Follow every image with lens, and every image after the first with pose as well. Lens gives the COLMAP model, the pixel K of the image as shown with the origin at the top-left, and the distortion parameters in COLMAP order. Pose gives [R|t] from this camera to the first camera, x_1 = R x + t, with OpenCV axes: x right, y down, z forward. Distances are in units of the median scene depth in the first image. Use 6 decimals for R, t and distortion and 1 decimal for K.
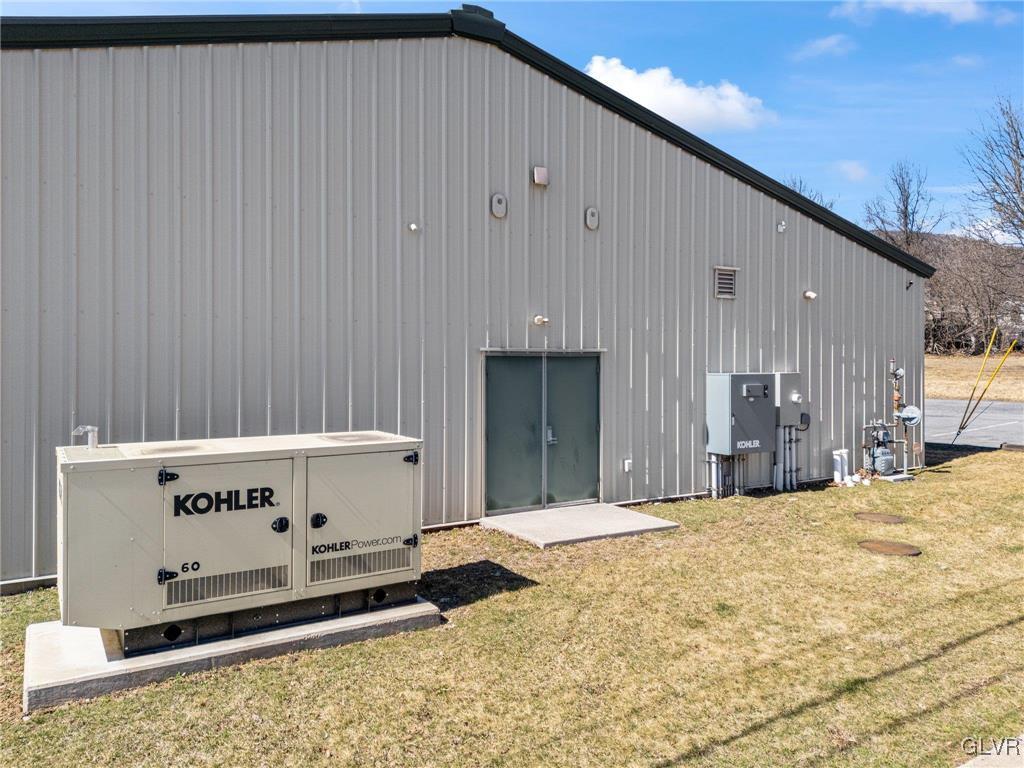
lens RADIAL K [[749.4, 0, 514.7], [0, 749.4, 380.7], [0, 0, 1]] dist [0.091202, -0.094073]
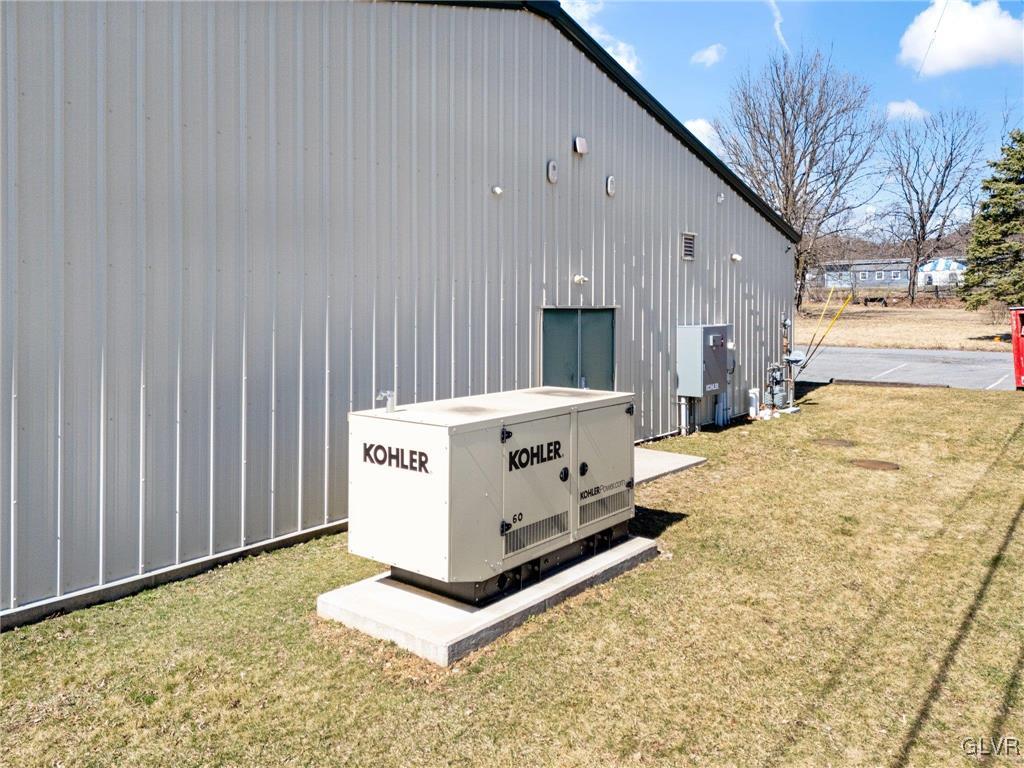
lens RADIAL K [[765.5, 0, 512.4], [0, 765.5, 339.1], [0, 0, 1]] dist [0.144156, -0.181895]
pose [[0.941912, -0.017603, 0.335399, -0.451983], [0.013035, 0.999789, 0.015867, -0.014387], [-0.335608, -0.010574, 0.941943, -0.011822]]
